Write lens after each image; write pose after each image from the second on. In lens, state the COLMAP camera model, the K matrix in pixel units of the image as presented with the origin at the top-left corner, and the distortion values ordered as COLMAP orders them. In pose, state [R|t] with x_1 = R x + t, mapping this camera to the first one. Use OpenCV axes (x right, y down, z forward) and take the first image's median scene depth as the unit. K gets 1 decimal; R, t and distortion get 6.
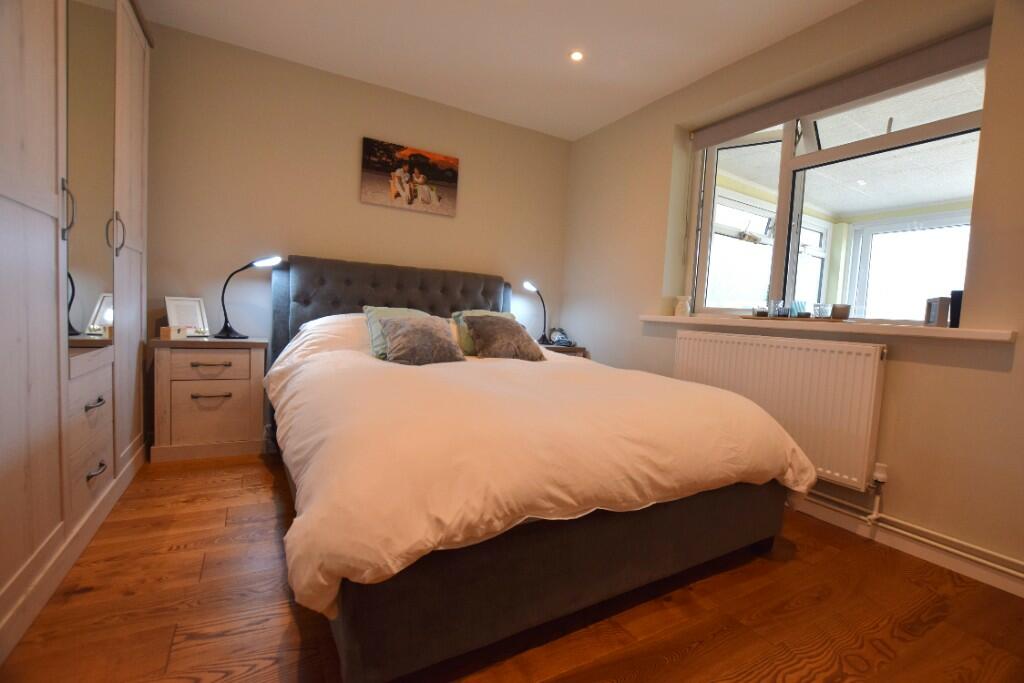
lens RADIAL K [[452.2, 0, 512.0], [0, 452.2, 341.5], [0, 0, 1]] dist [-0.033388, 0.005246]
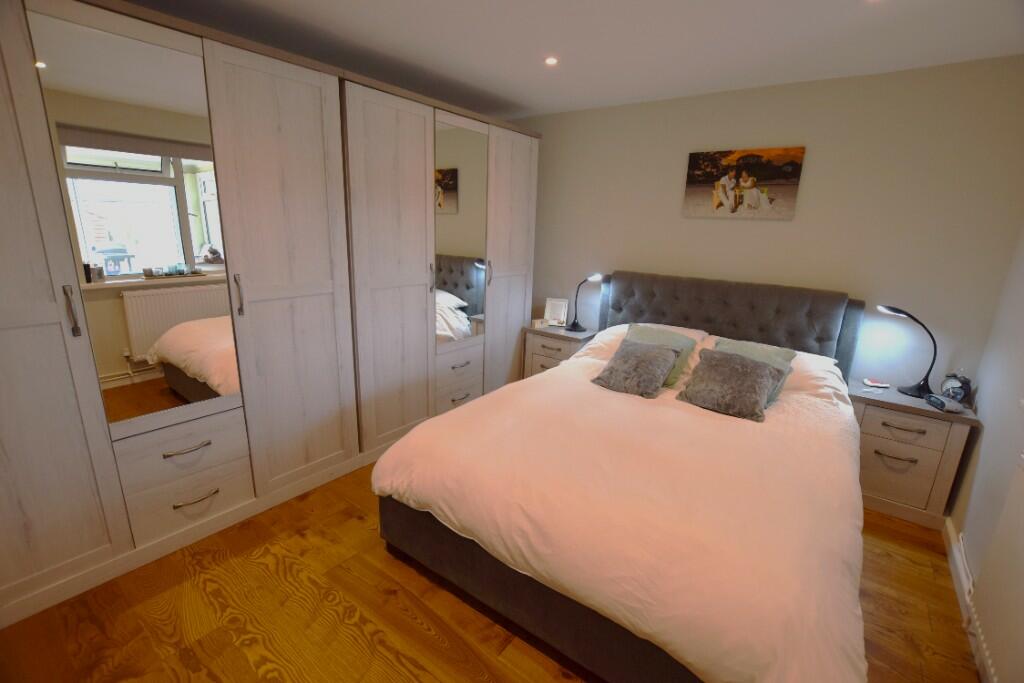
lens RADIAL K [[452.2, 0, 512.0], [0, 452.2, 341.5], [0, 0, 1]] dist [-0.033388, 0.005246]
pose [[0.385894, 0.187325, -0.903324, 0.500274], [-0.071063, 0.982294, 0.173344, -0.172453], [0.919802, -0.002699, 0.392374, 0.210116]]
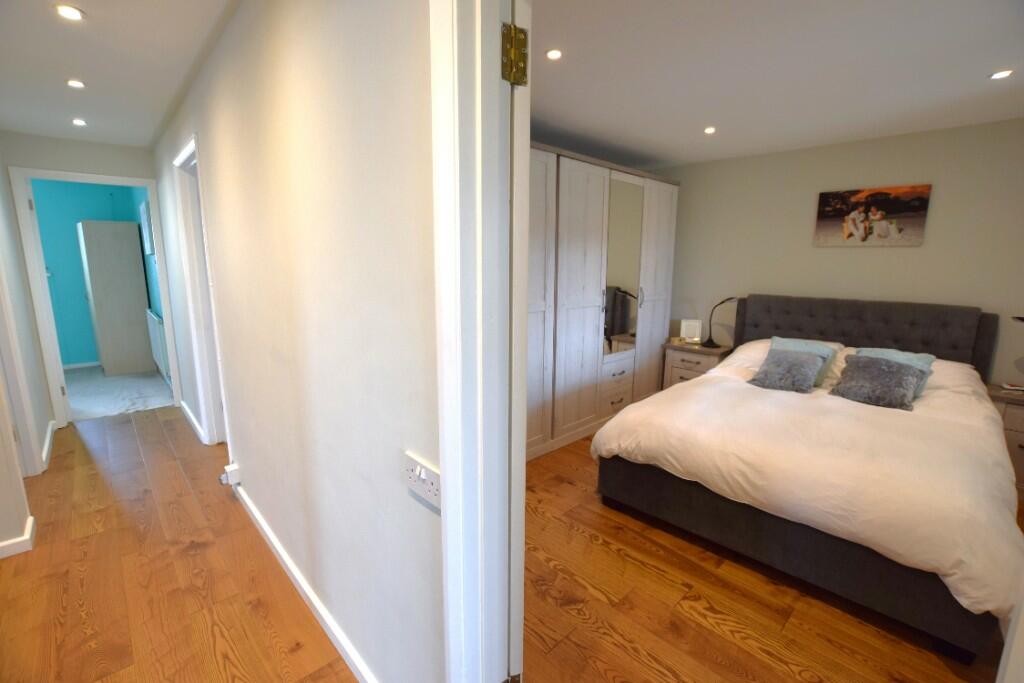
lens RADIAL K [[452.2, 0, 512.0], [0, 452.2, 341.5], [0, 0, 1]] dist [-0.033388, 0.005246]
pose [[0.240107, 0.120005, -0.963300, 0.646083], [-0.053004, 0.992470, 0.110428, -0.140013], [0.969298, 0.024545, 0.244660, -0.086534]]
